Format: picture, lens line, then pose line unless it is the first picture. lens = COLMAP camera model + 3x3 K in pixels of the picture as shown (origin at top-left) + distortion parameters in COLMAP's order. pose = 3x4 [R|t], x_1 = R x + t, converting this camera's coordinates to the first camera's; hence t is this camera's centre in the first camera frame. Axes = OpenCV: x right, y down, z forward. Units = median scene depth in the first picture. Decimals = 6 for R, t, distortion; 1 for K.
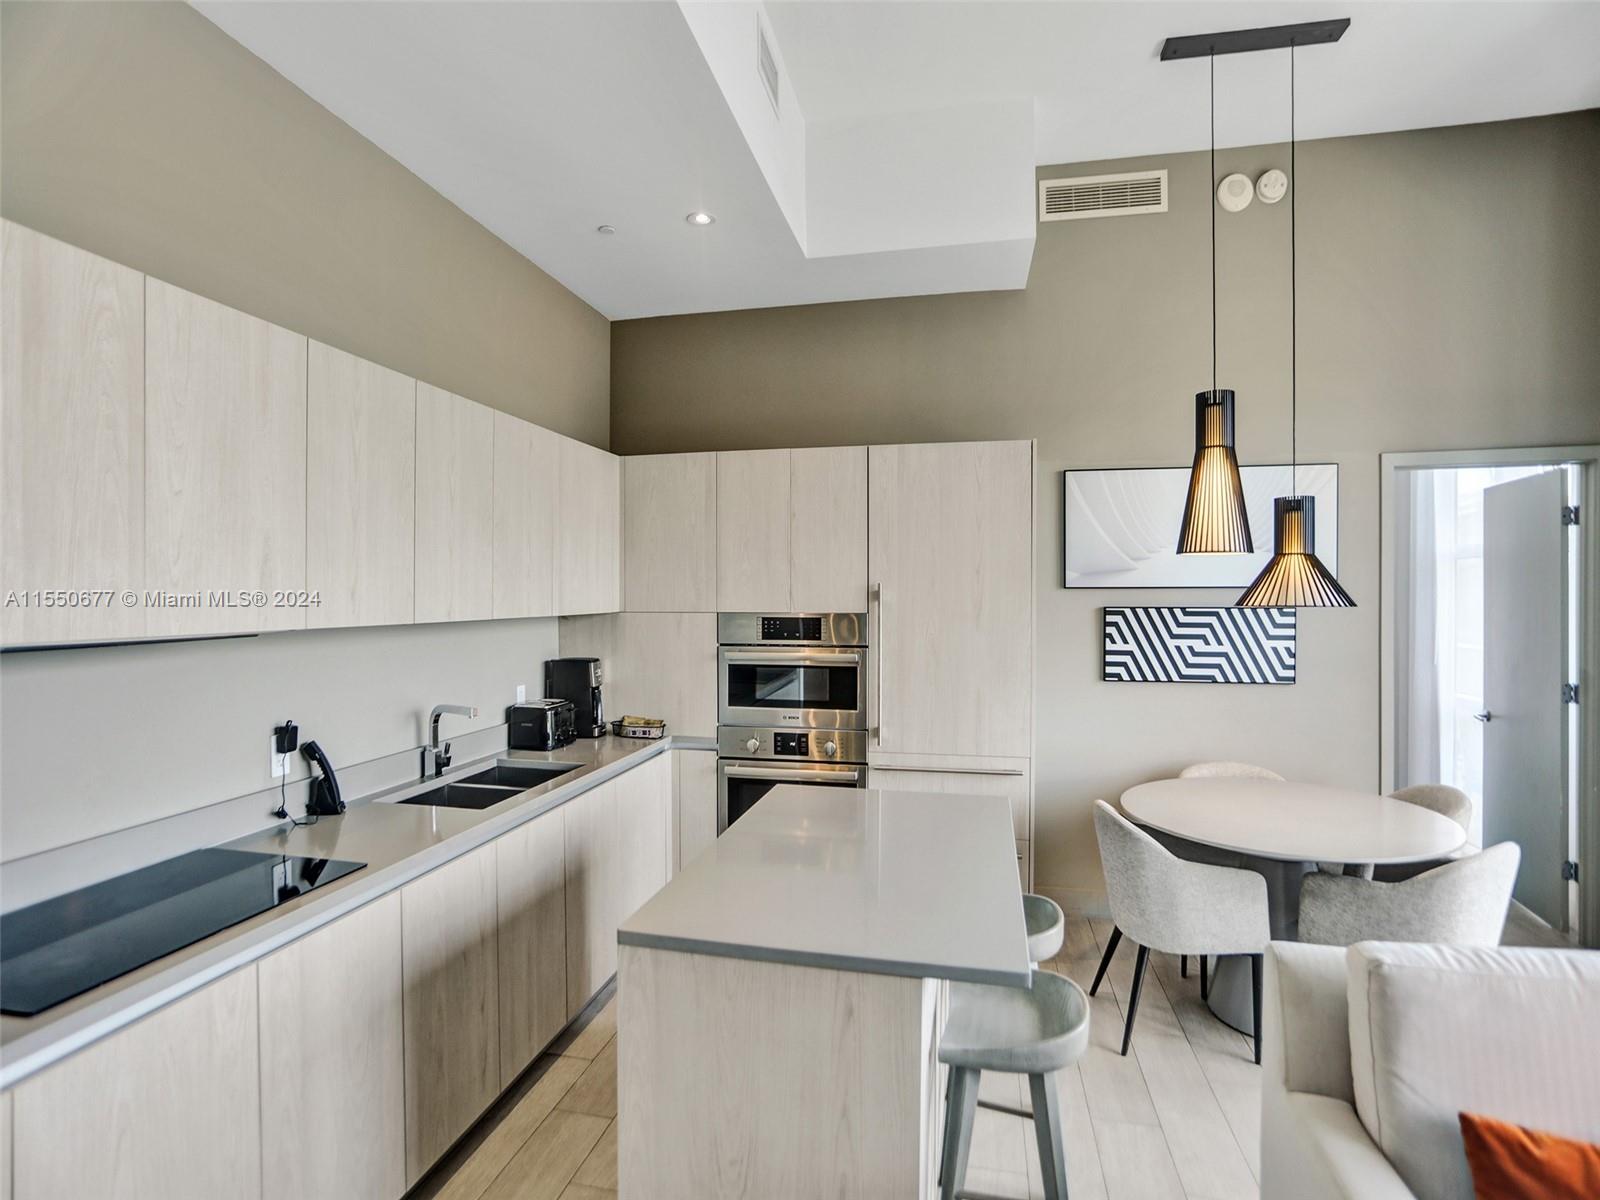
lens RADIAL K [[817.0, 0, 795.5], [0, 817.0, 603.3], [0, 0, 1]] dist [-0.049669, 0.032023]
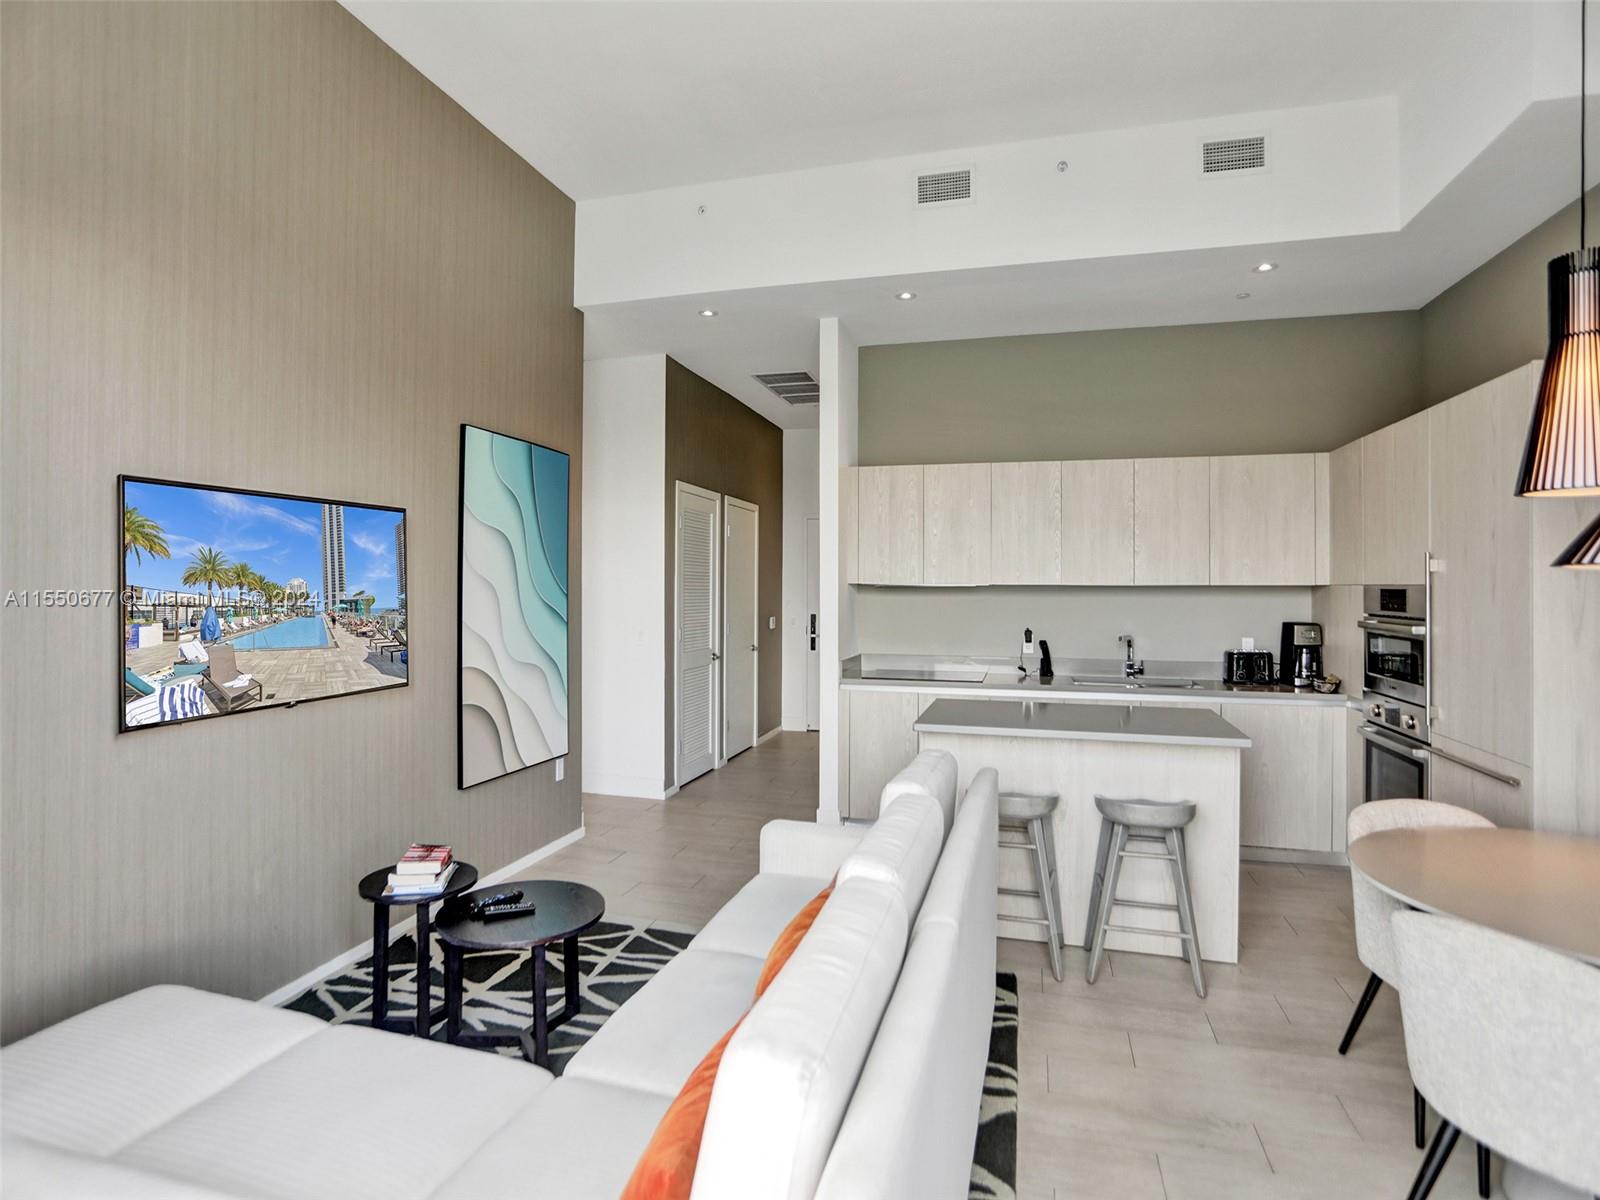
lens RADIAL K [[835.9, 0, 800.8], [0, 835.9, 586.7], [0, 0, 1]] dist [-0.049159, 0.032941]
pose [[-0.059346, 0.001705, -0.998236, 1.014868], [-0.016166, 0.999866, 0.002669, 0.022218], [0.998107, 0.016296, -0.059310, 0.310594]]
